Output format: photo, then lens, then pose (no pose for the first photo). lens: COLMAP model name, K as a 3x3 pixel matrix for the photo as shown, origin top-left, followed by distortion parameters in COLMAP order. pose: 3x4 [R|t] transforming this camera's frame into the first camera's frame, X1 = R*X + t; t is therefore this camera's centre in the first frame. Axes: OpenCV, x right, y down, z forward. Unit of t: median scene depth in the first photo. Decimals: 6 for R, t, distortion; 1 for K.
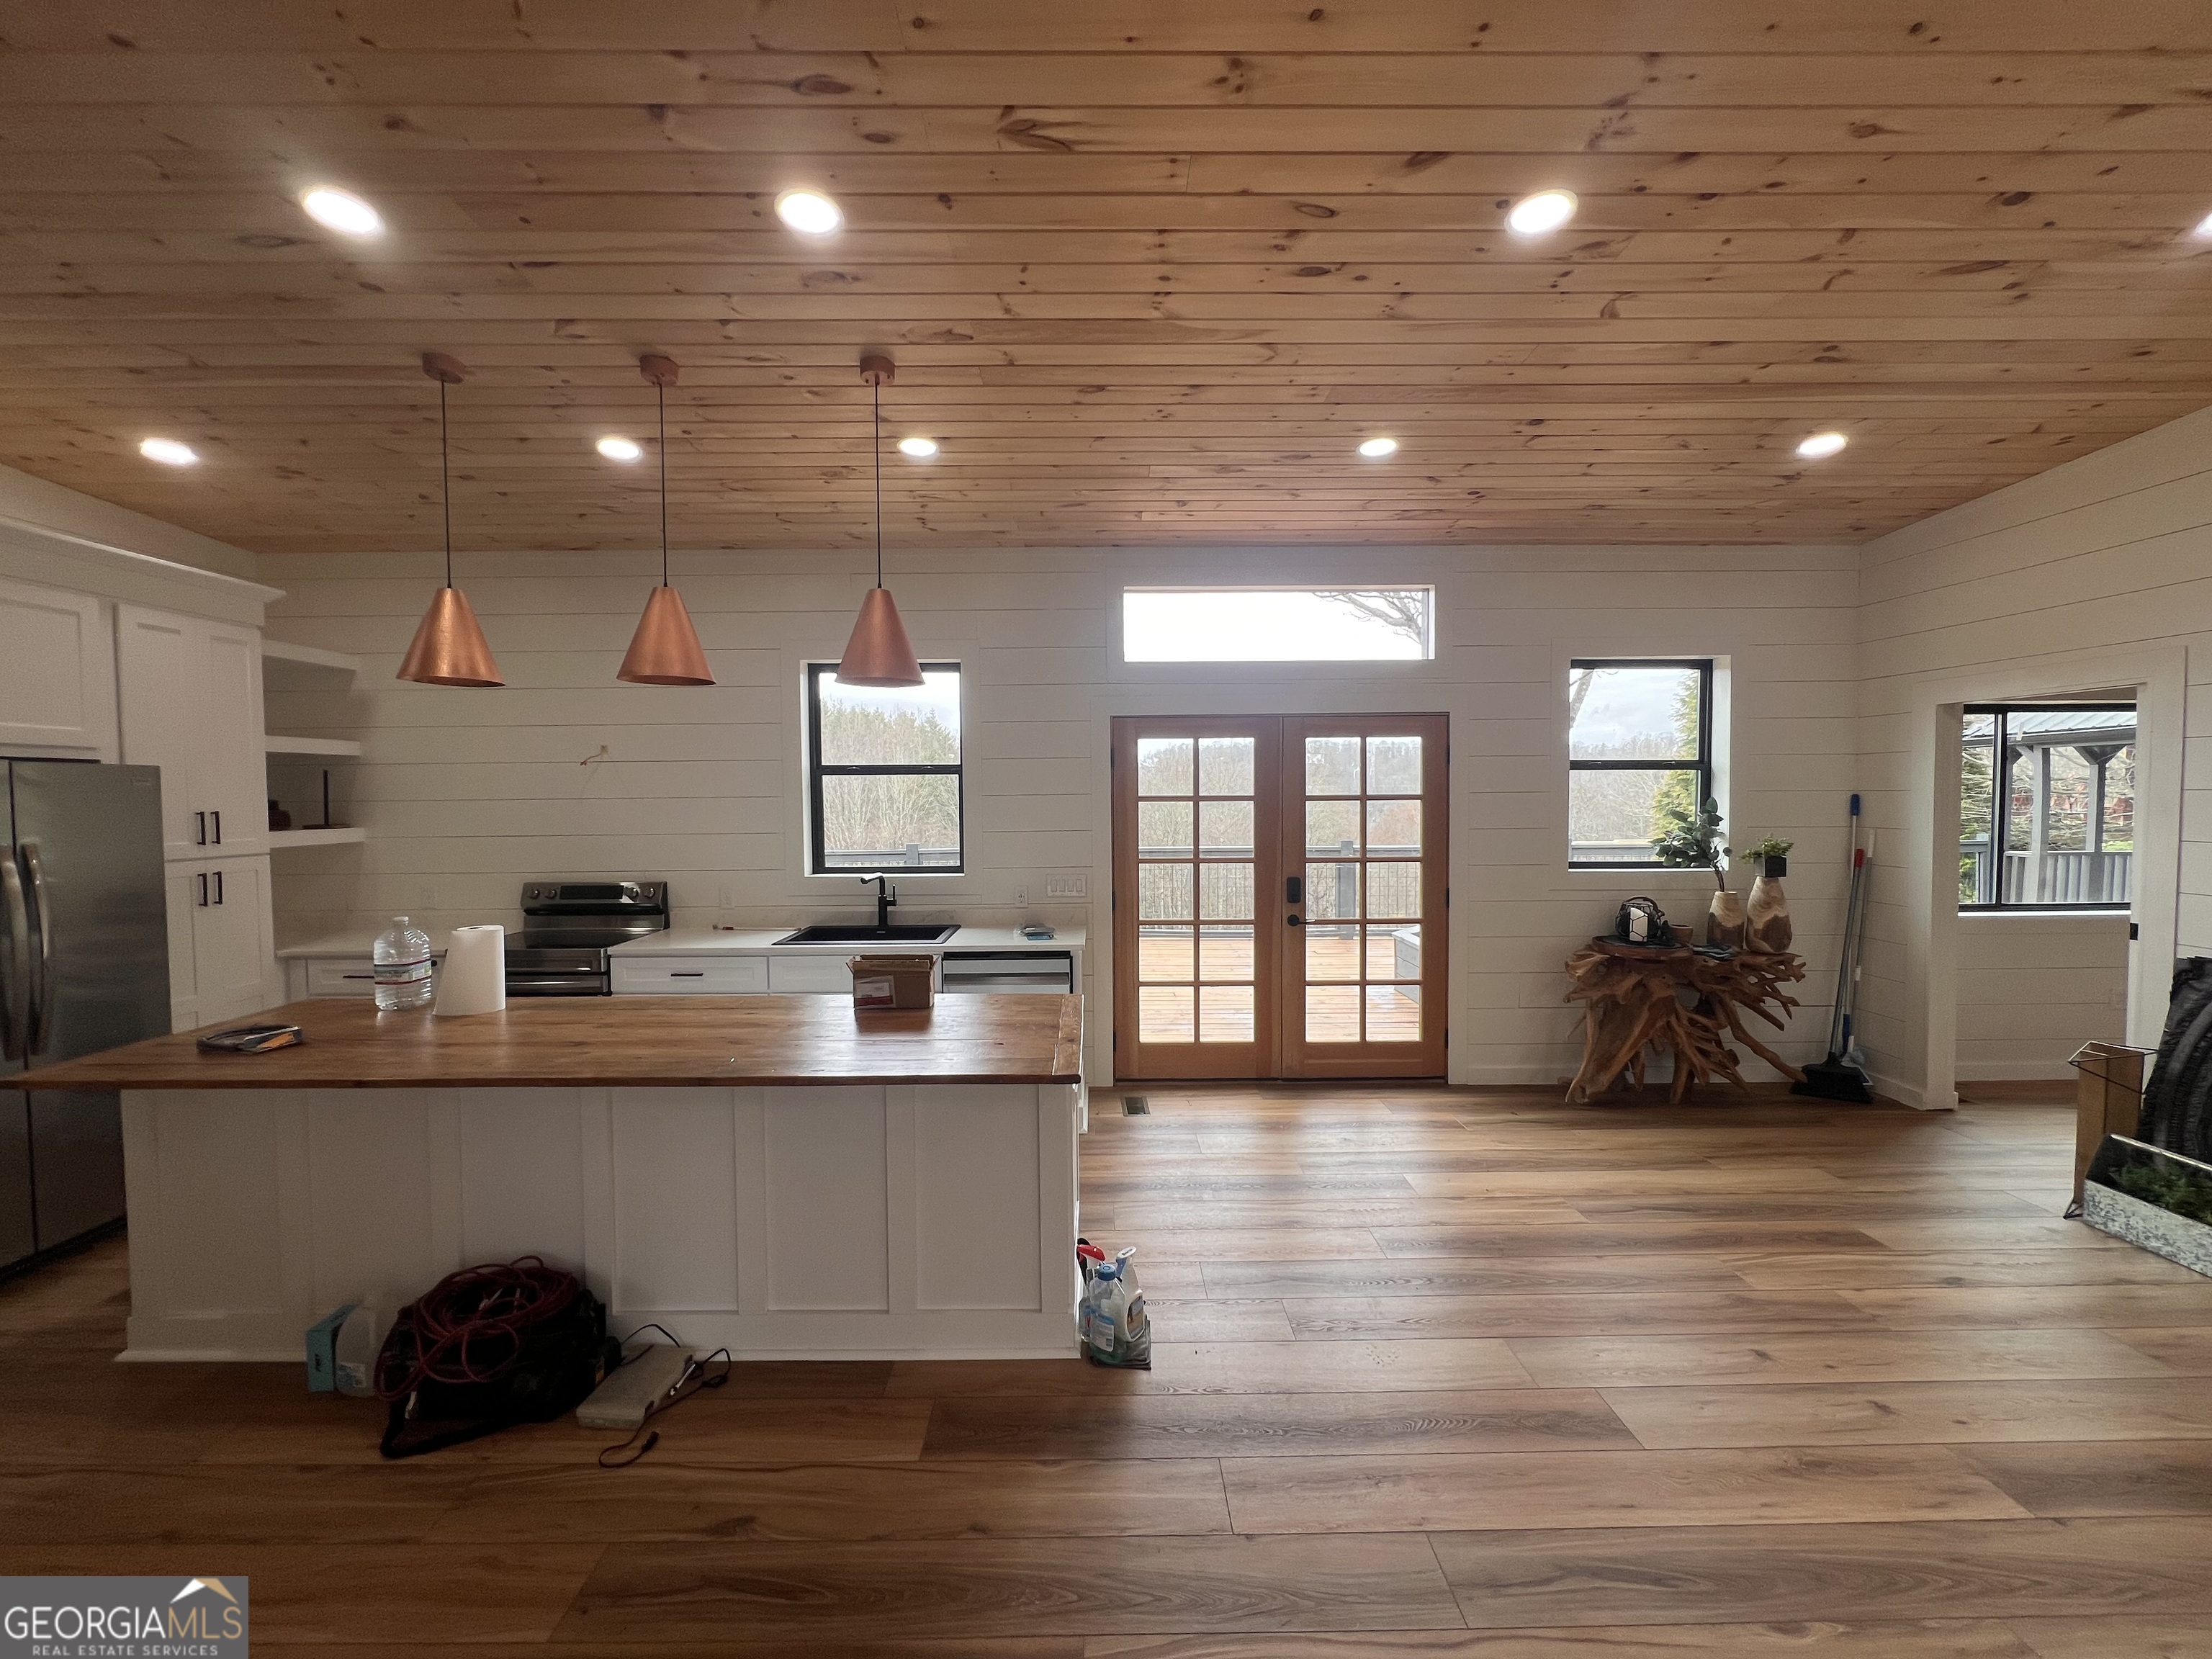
lens RADIAL K [[884.4, 0, 1099.3], [0, 884.4, 829.1], [0, 0, 1]] dist [-0.002467, -0.000277]
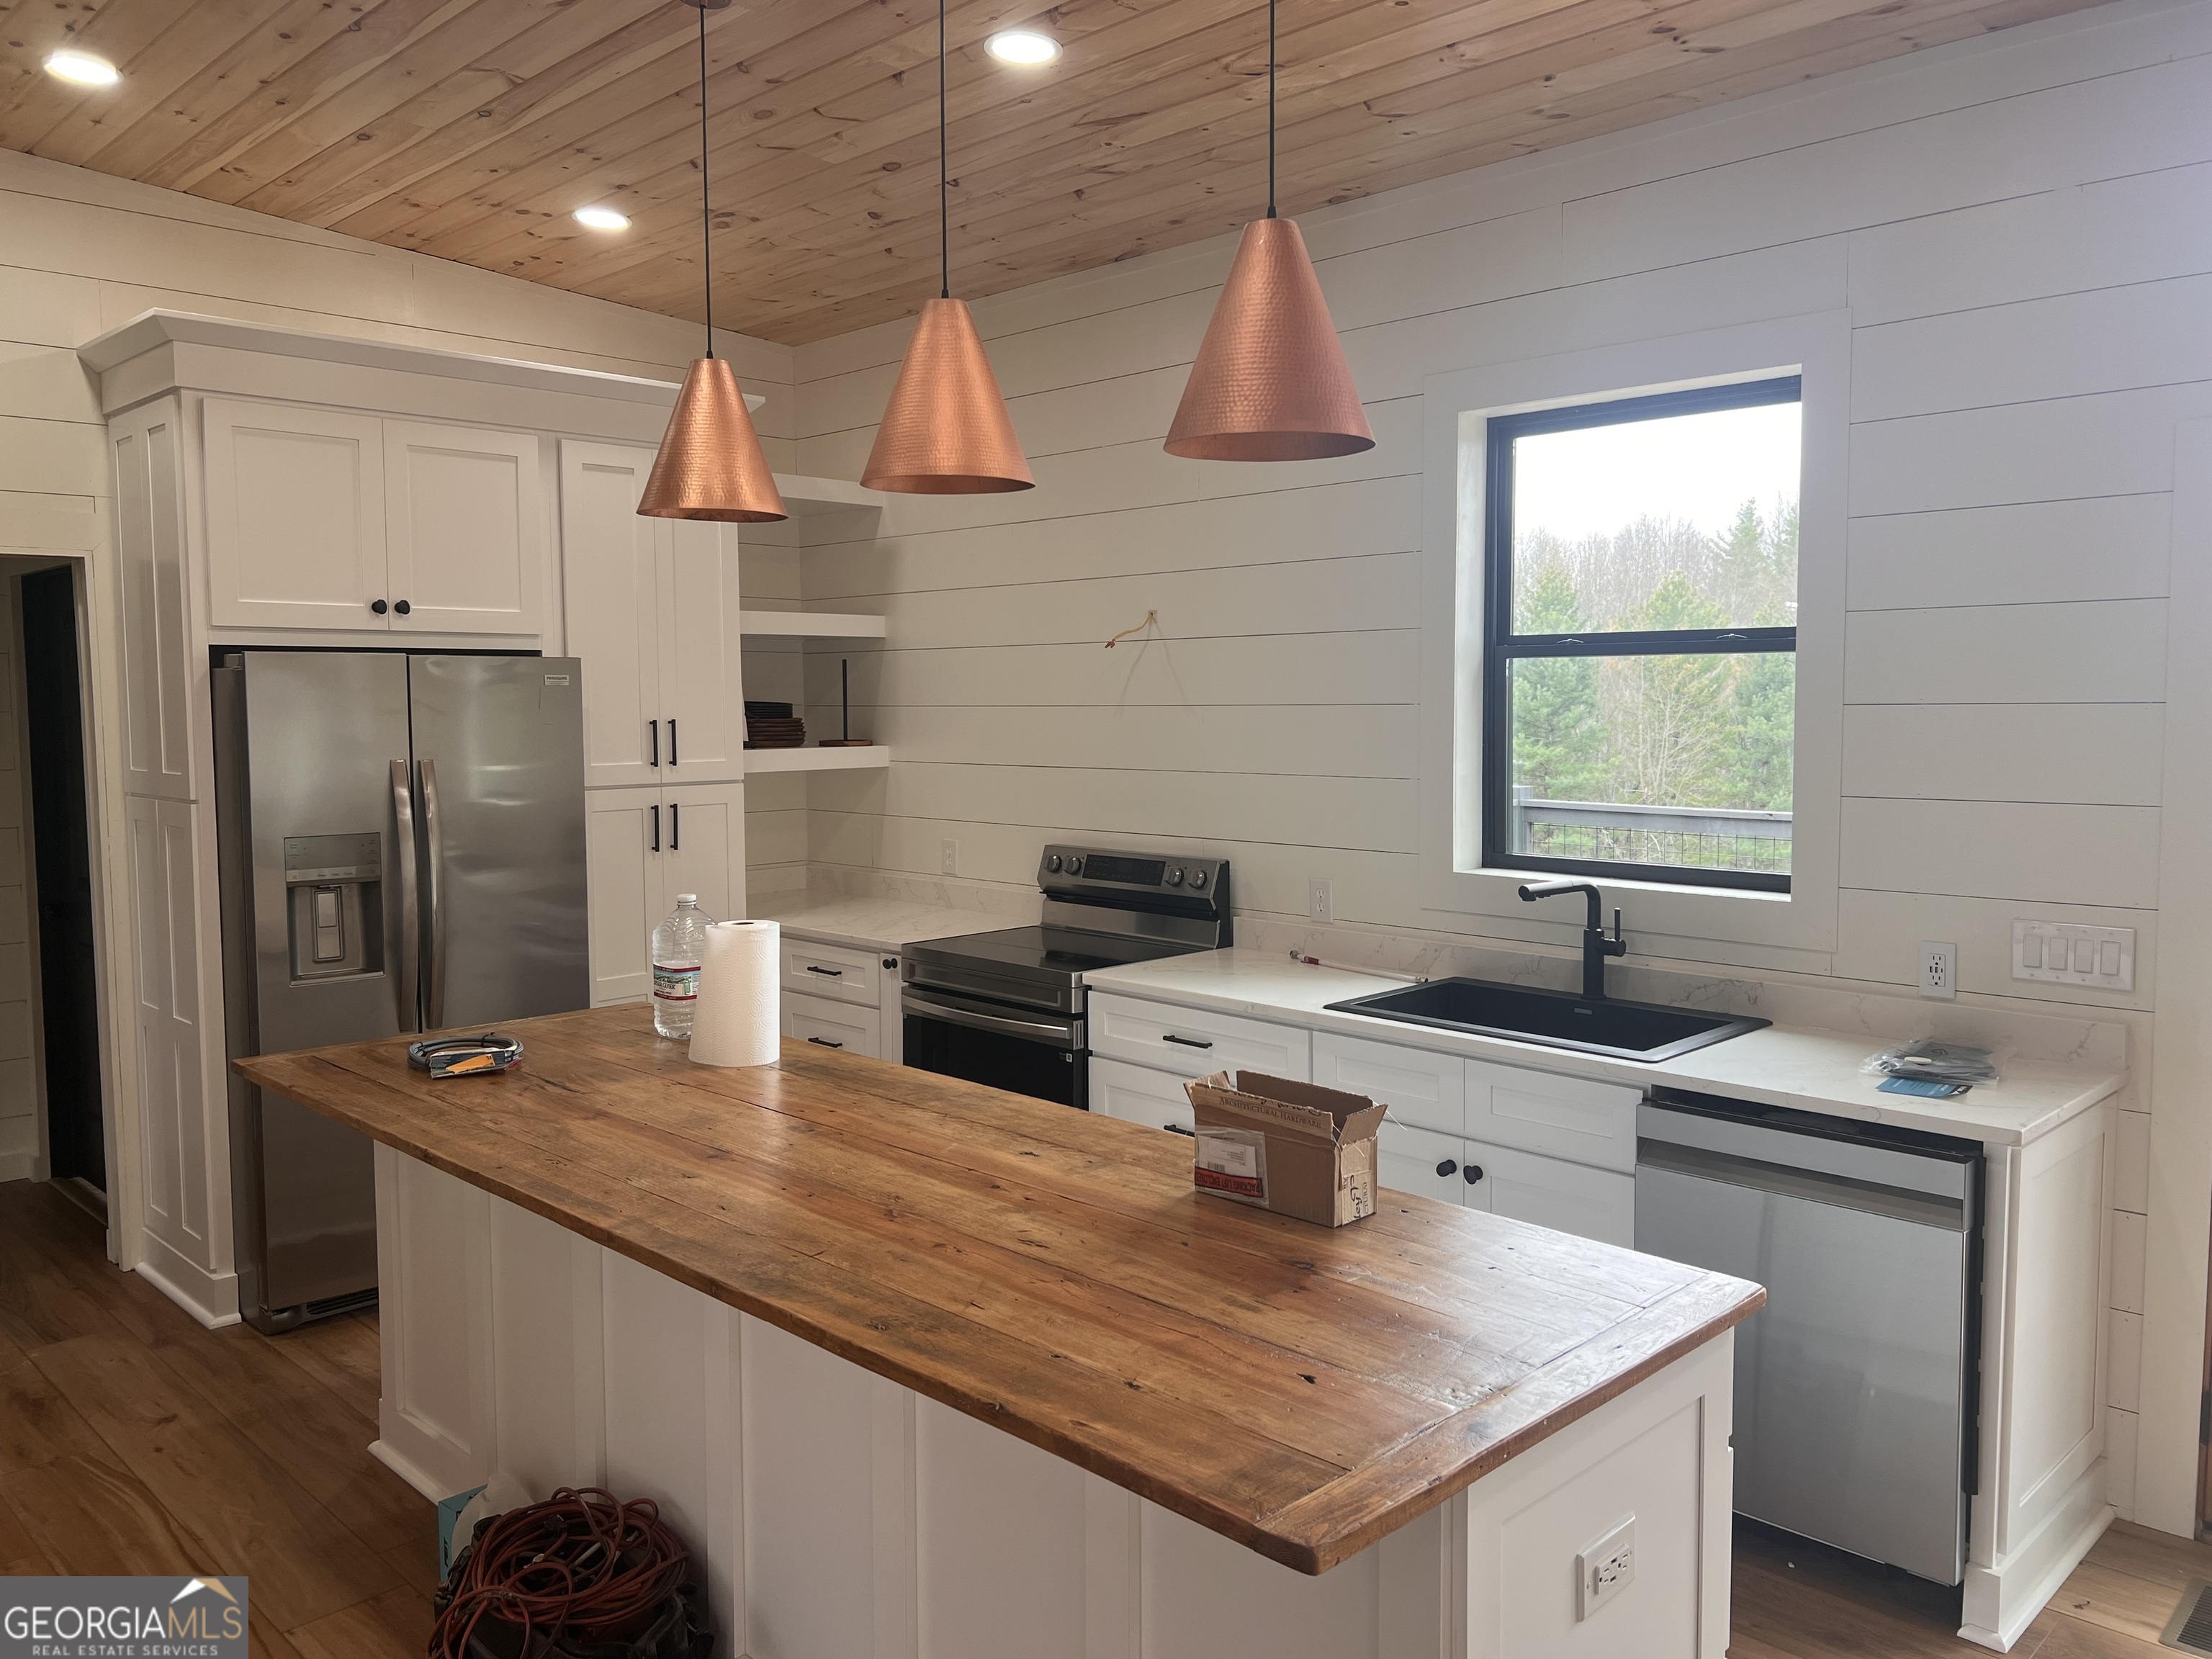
lens RADIAL K [[1664.8, 0, 1101.6], [0, 1664.8, 809.9], [0, 0, 1]] dist [0.081909, -0.101353]
pose [[0.703616, 0.053288, -0.708580, 0.200179], [-0.028714, 0.998502, 0.046578, -0.018924], [0.710000, -0.012426, 0.704092, 0.270020]]
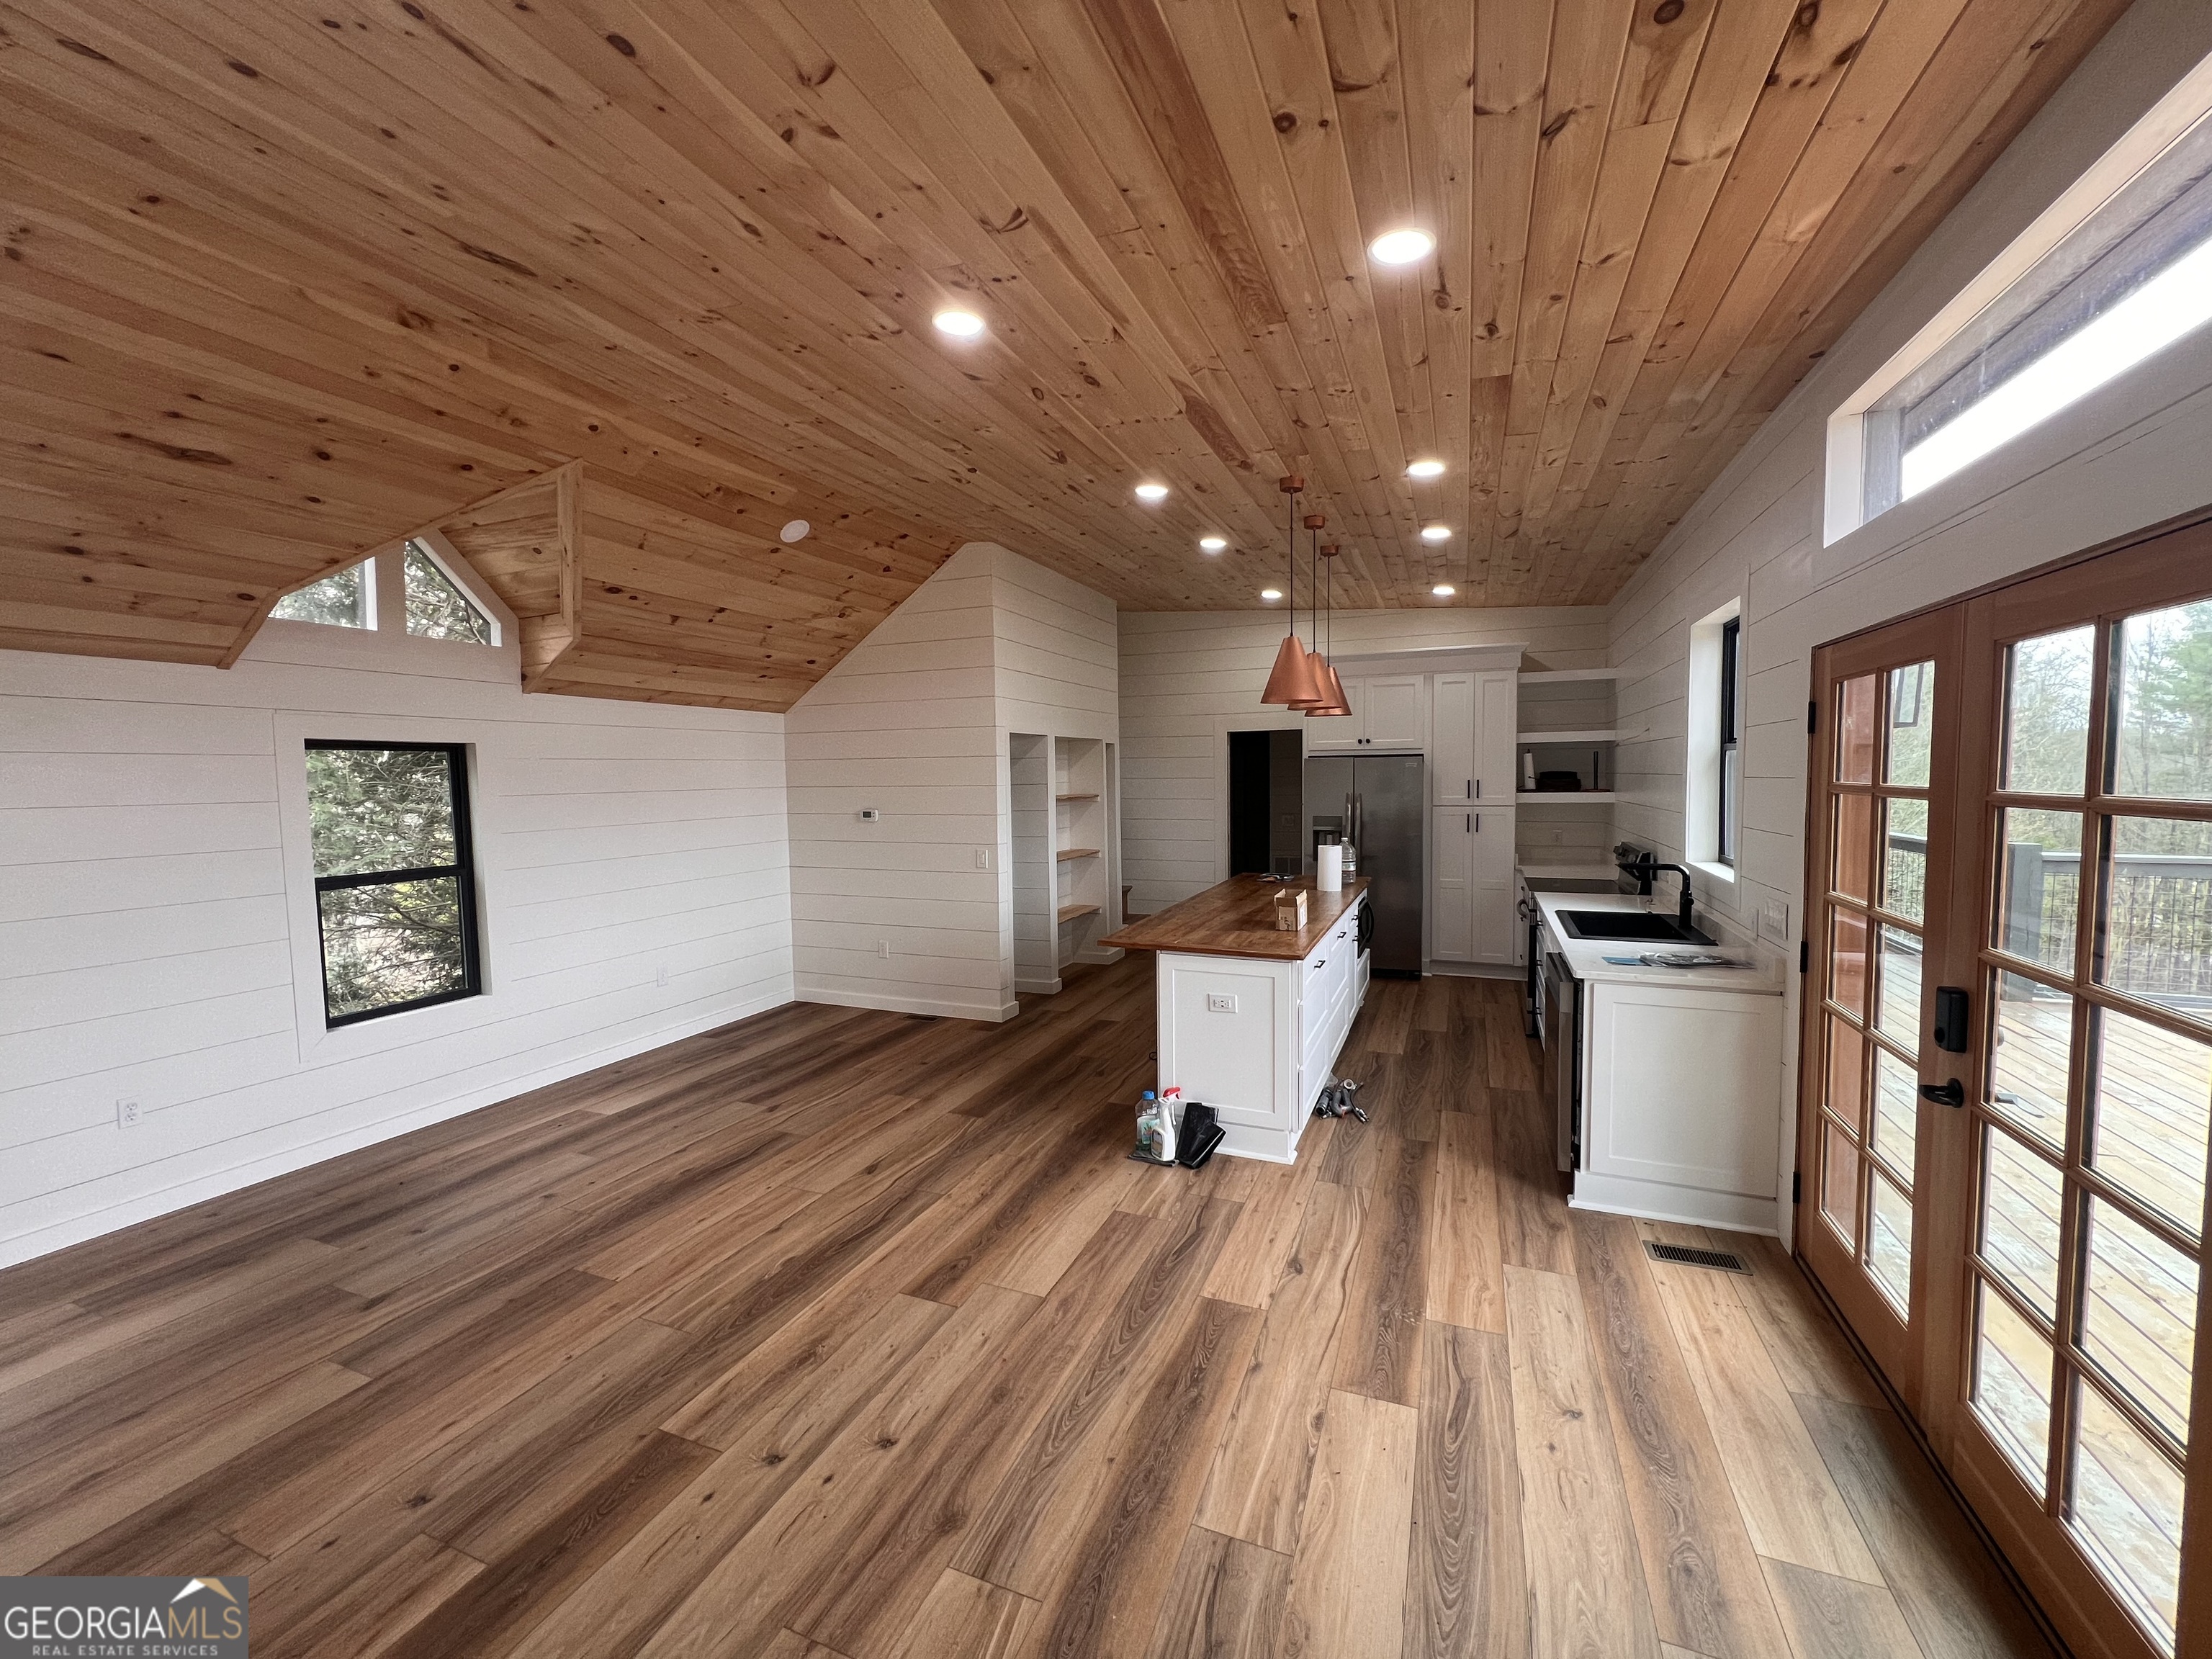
lens RADIAL K [[884.4, 0, 1099.3], [0, 884.4, 829.1], [0, 0, 1]] dist [-0.002467, -0.000277]
pose [[-0.386168, 0.072684, -0.919561, 0.881614], [-0.019830, 0.996006, 0.087055, -0.057072], [0.922215, 0.051853, -0.383184, 0.923385]]
